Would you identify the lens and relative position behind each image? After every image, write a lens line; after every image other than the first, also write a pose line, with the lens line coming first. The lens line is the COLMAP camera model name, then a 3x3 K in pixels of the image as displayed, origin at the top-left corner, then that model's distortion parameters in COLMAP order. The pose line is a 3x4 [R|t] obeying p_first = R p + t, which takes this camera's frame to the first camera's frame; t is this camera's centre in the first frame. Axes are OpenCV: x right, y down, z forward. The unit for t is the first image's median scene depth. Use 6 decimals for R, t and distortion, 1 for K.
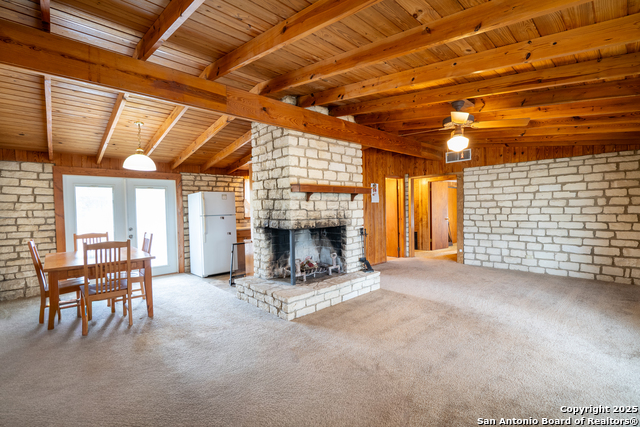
lens RADIAL K [[299.6, 0, 308.6], [0, 299.6, 215.7], [0, 0, 1]] dist [-0.000355, 0.000033]
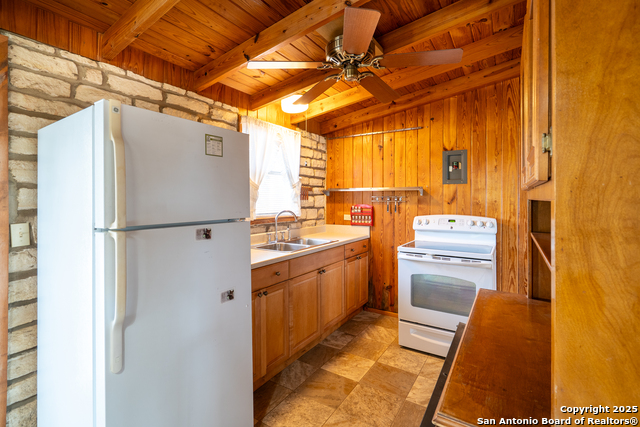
lens RADIAL K [[308.9, 0, 321.4], [0, 308.9, 195.5], [0, 0, 1]] dist [0.002165, 0.000539]
pose [[0.960244, 0.025399, 0.278003, -0.338735], [-0.016894, 0.999314, -0.032945, -0.020760], [-0.278649, 0.026939, 0.960015, 0.935305]]
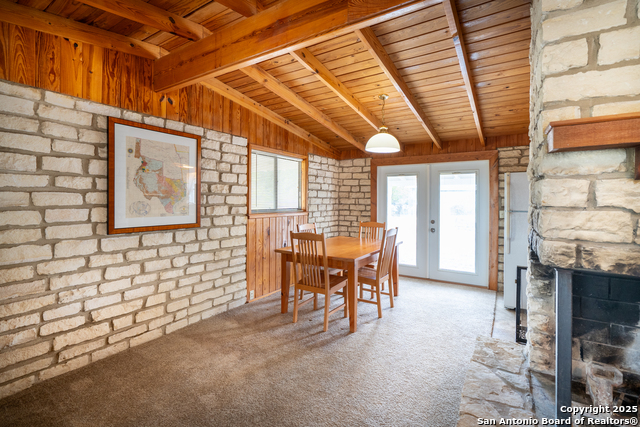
lens RADIAL K [[287.4, 0, 323.5], [0, 287.4, 202.0], [0, 0, 1]] dist [-0.000391, 0.000135]
pose [[0.272181, 0.026122, -0.961892, 0.150332], [-0.034821, 0.999244, 0.017283, -0.019358], [0.961616, 0.028790, 0.272884, 0.561991]]
